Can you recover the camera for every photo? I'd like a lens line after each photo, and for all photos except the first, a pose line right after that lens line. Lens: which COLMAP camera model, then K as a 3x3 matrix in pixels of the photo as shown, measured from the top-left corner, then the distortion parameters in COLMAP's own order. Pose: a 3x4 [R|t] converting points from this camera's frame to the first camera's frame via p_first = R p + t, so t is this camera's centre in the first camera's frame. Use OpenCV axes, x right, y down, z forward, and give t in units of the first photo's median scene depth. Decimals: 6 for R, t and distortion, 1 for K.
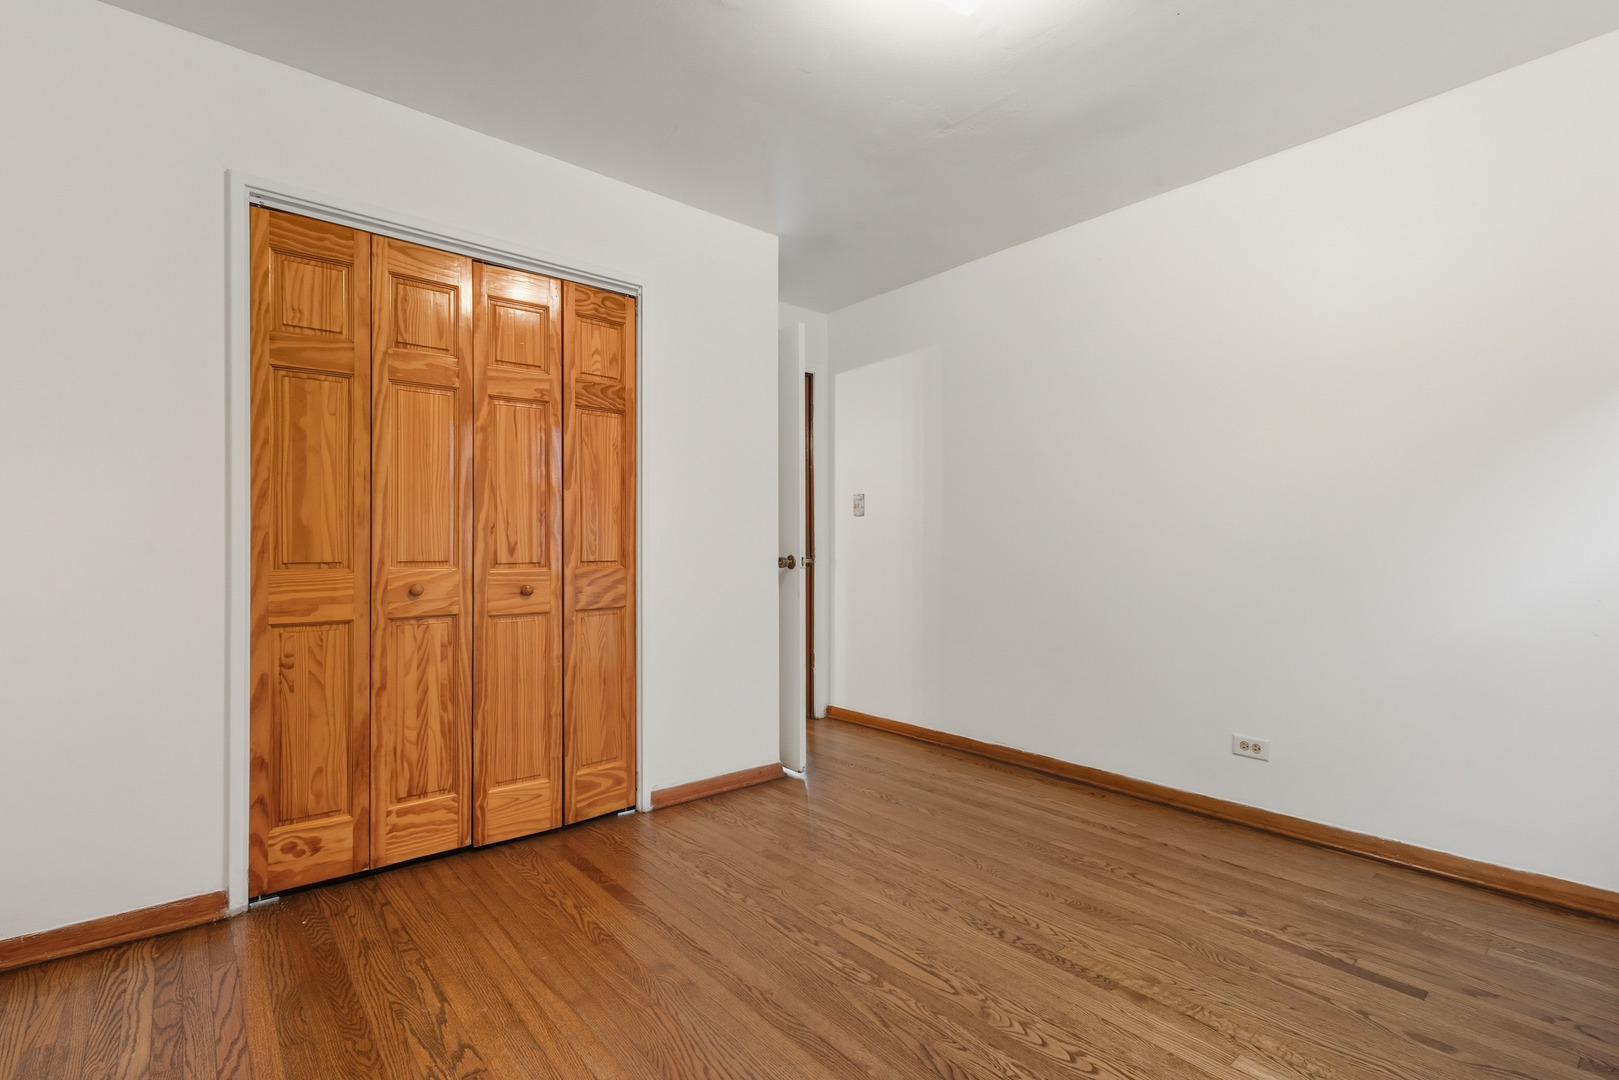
lens RADIAL K [[747.8, 0, 801.0], [0, 747.8, 543.6], [0, 0, 1]] dist [0.001683, 0.000420]
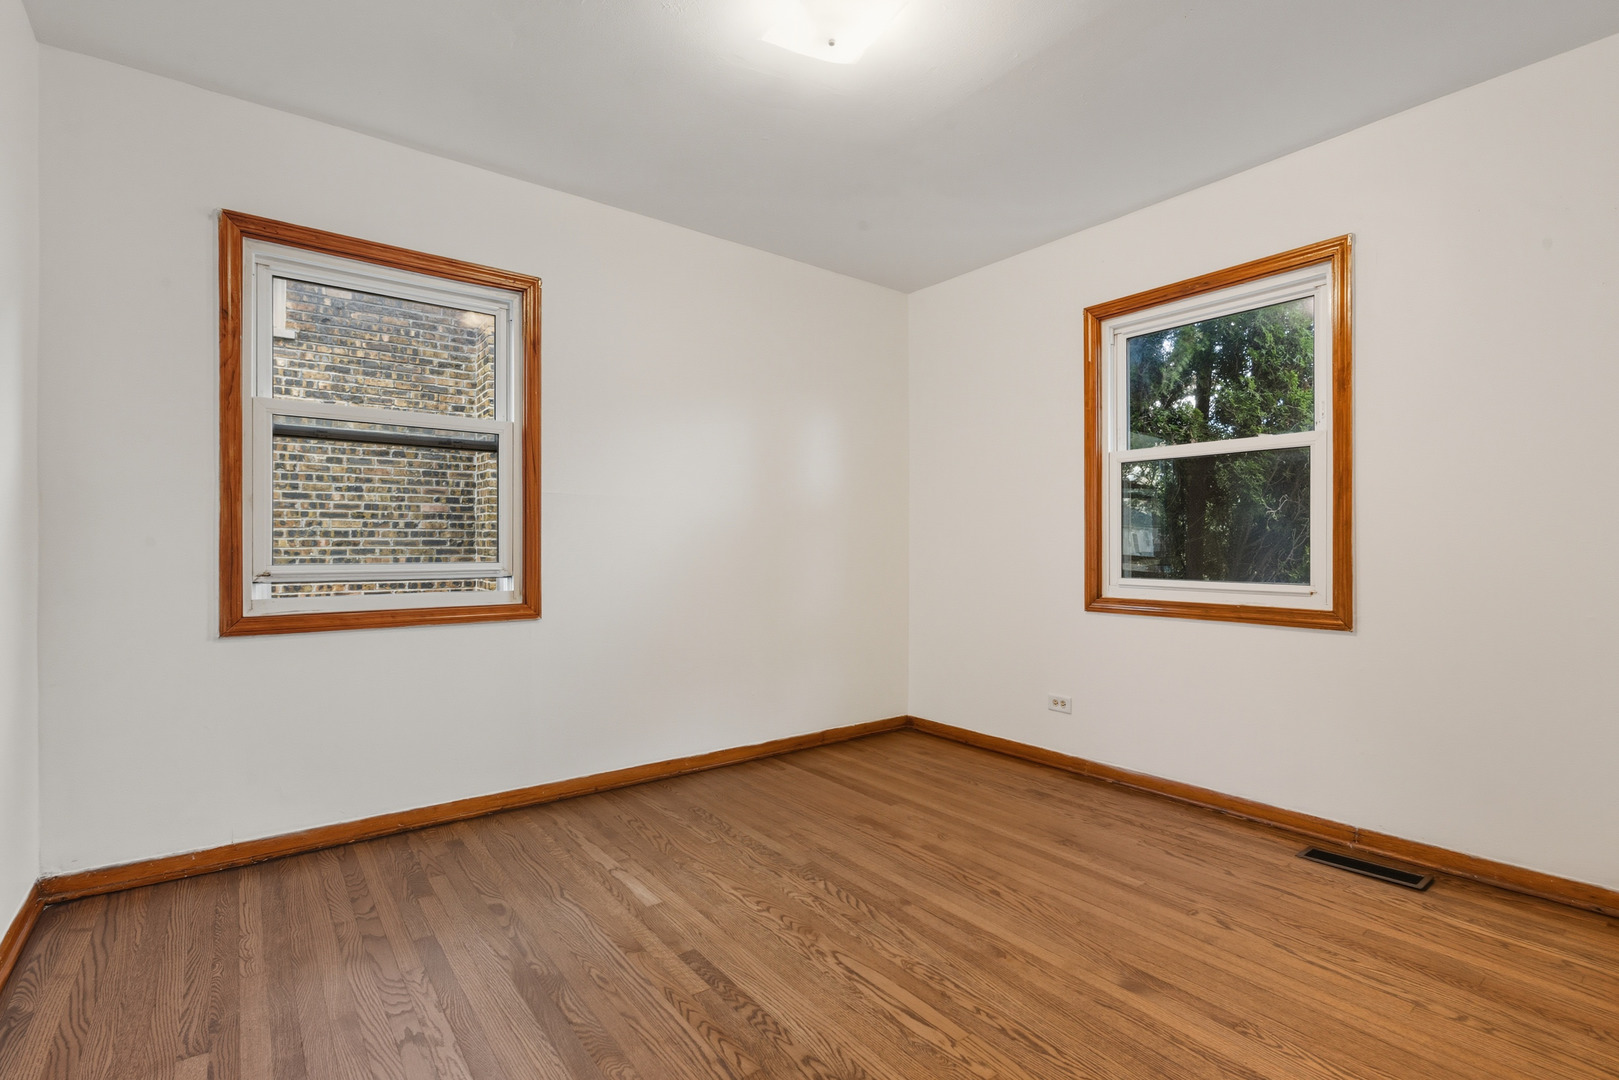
lens RADIAL K [[747.8, 0, 801.0], [0, 747.8, 543.6], [0, 0, 1]] dist [0.001683, 0.000420]
pose [[-0.998616, 0.003828, 0.052454, 0.189128], [0.003390, 0.999959, -0.008439, 0.010830], [-0.052484, -0.008250, -0.998588, 2.021751]]
